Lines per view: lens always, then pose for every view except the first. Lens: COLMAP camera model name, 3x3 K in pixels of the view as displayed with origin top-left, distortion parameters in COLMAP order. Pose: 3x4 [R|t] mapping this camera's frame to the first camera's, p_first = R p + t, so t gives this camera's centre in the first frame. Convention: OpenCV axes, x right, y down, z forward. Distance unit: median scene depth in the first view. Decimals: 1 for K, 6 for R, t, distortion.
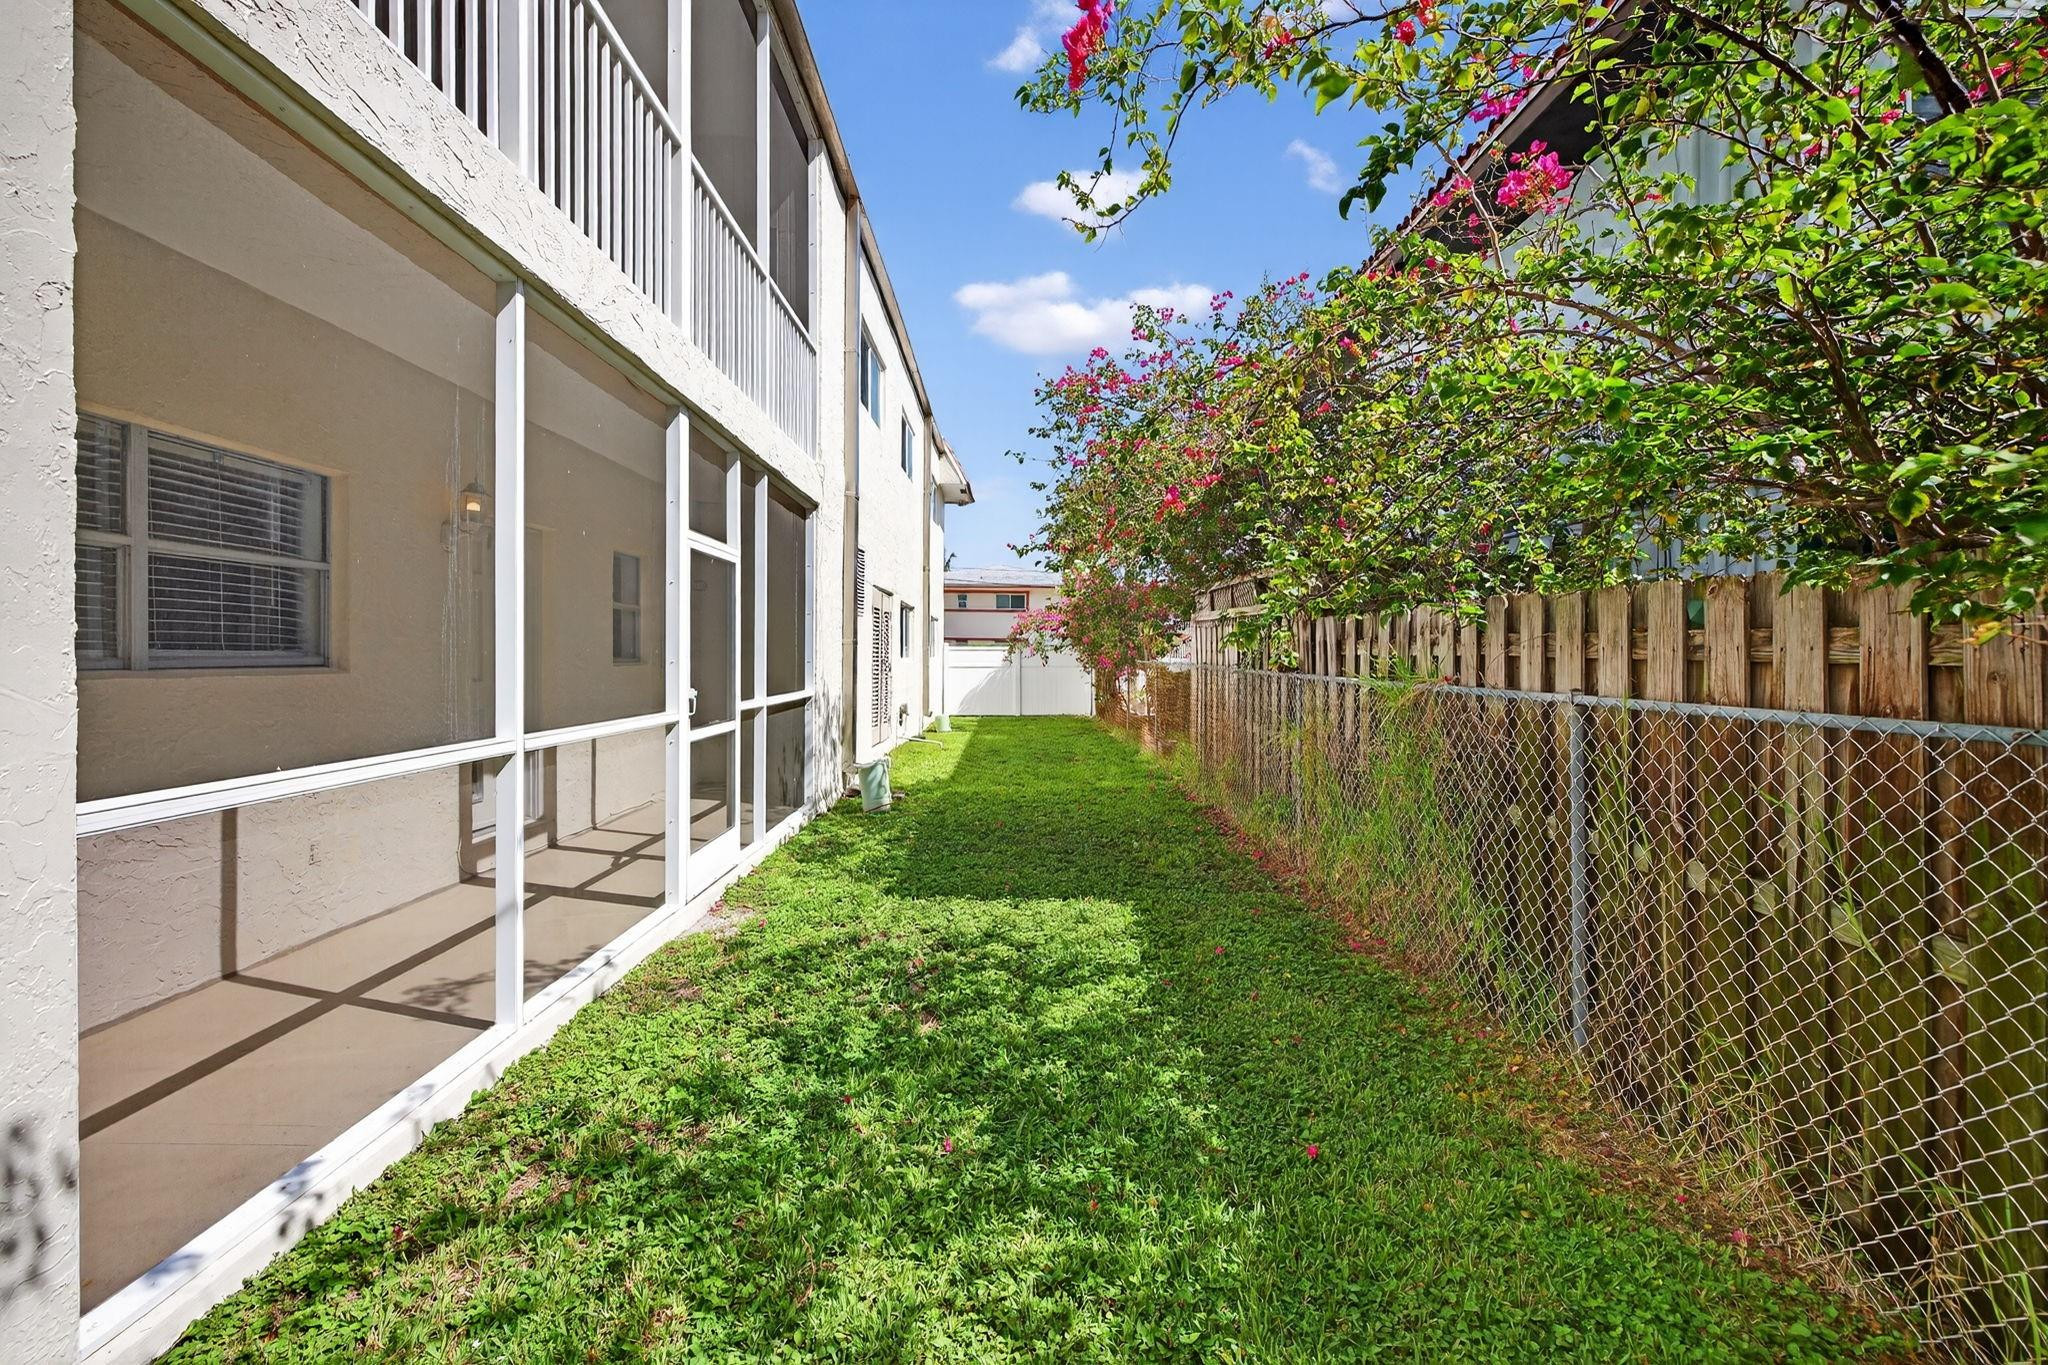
lens RADIAL K [[880.2, 0, 1018.5], [0, 880.2, 664.3], [0, 0, 1]] dist [0.005016, -0.000033]
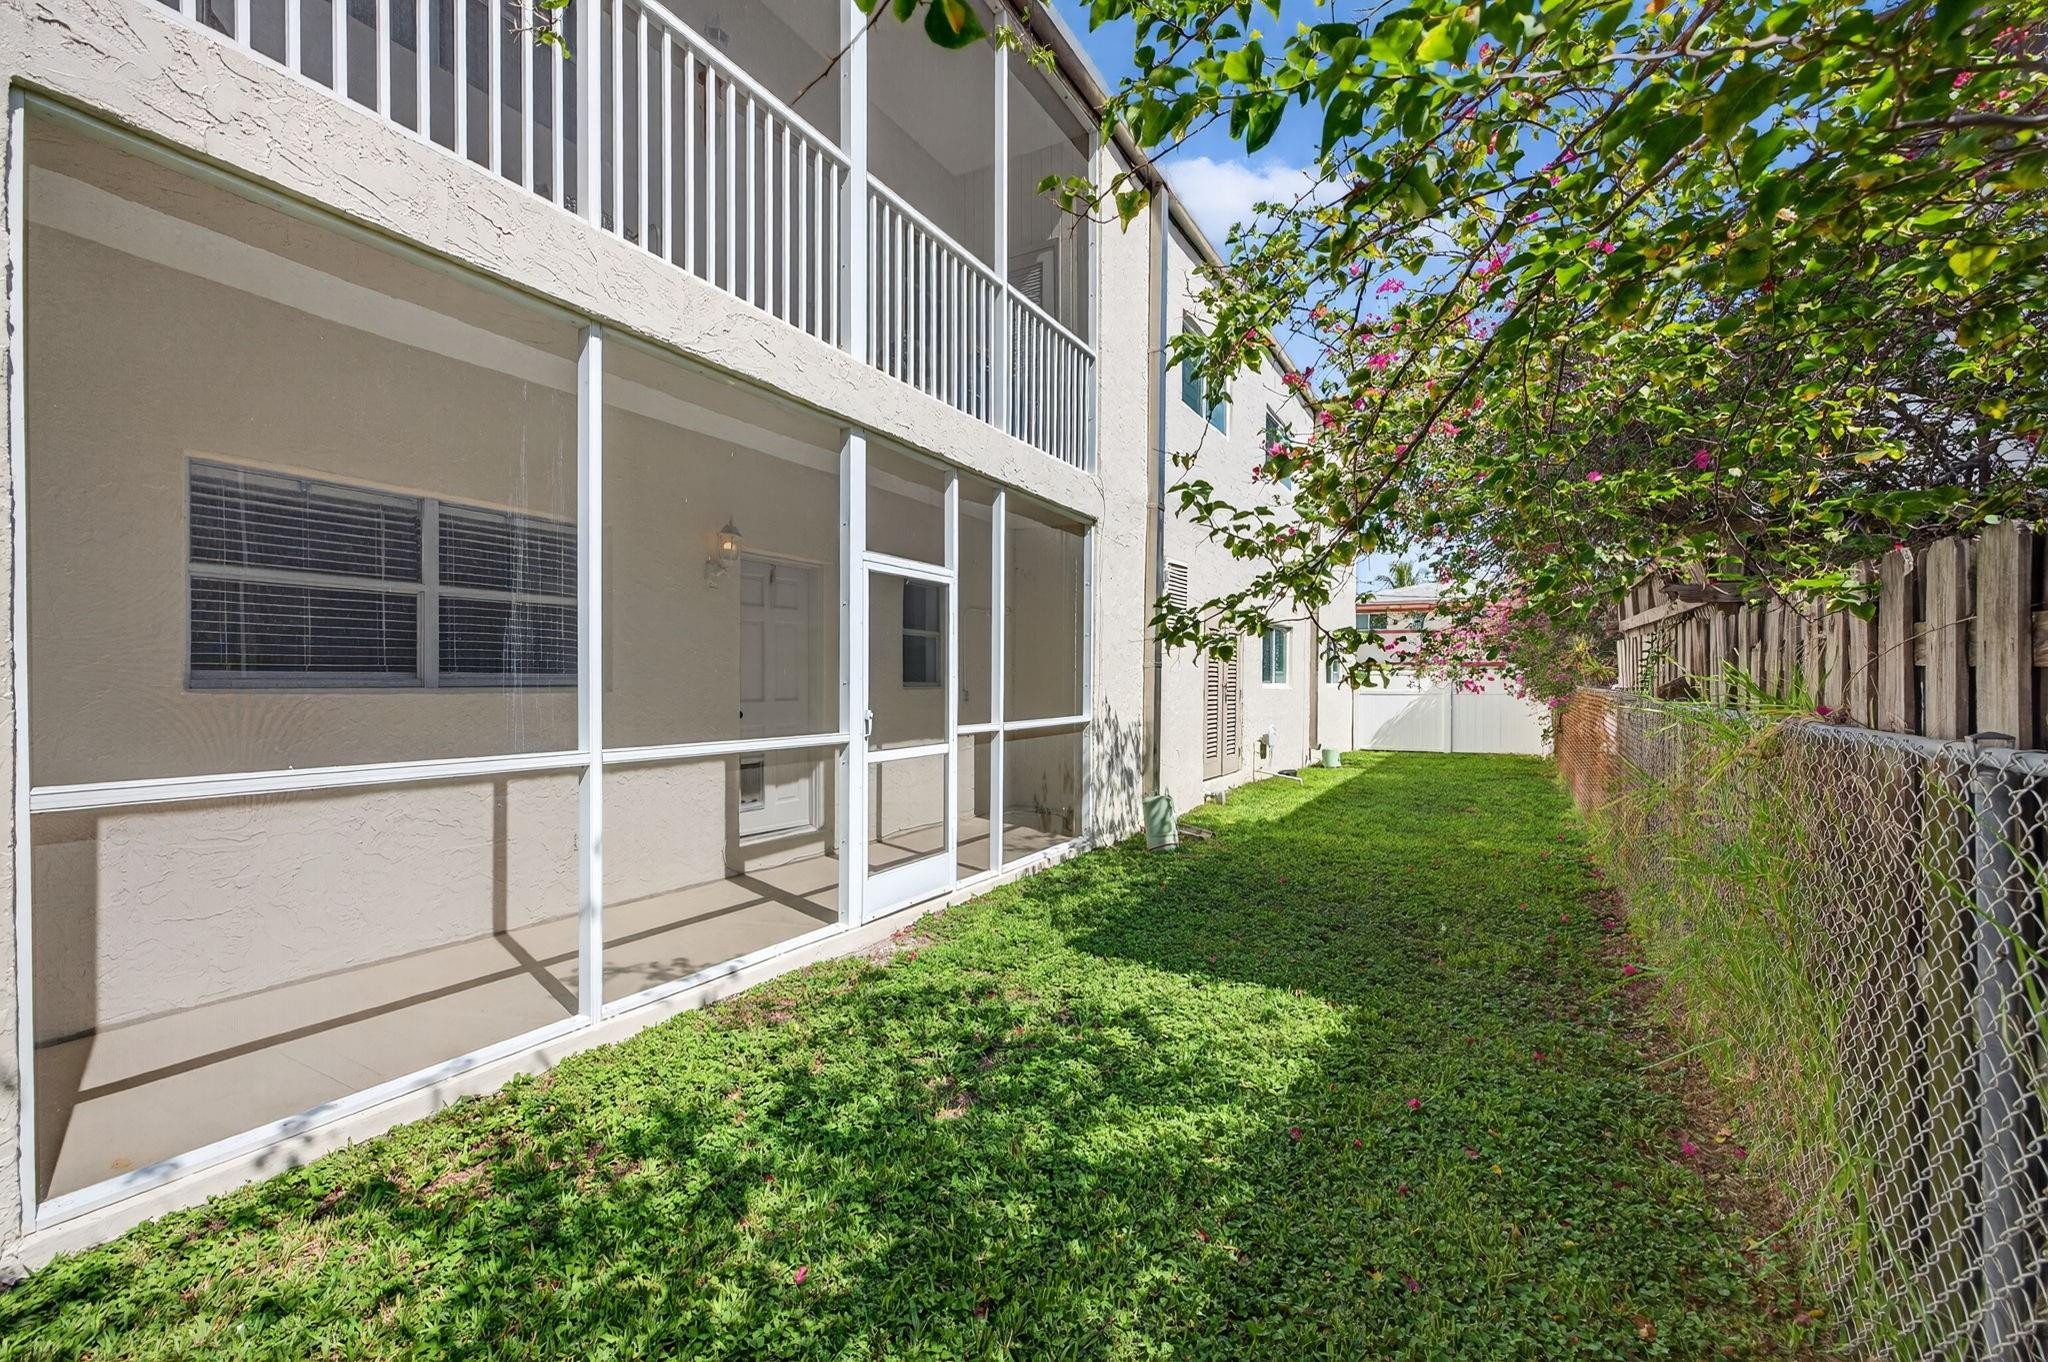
lens RADIAL K [[880.2, 0, 1020.2], [0, 880.2, 692.3], [0, 0, 1]] dist [0.005016, -0.000033]
pose [[0.859369, 0.004213, -0.511338, 0.374813], [-0.004505, 0.999990, 0.000667, 0.007480], [0.511335, 0.001731, 0.859380, 0.301300]]
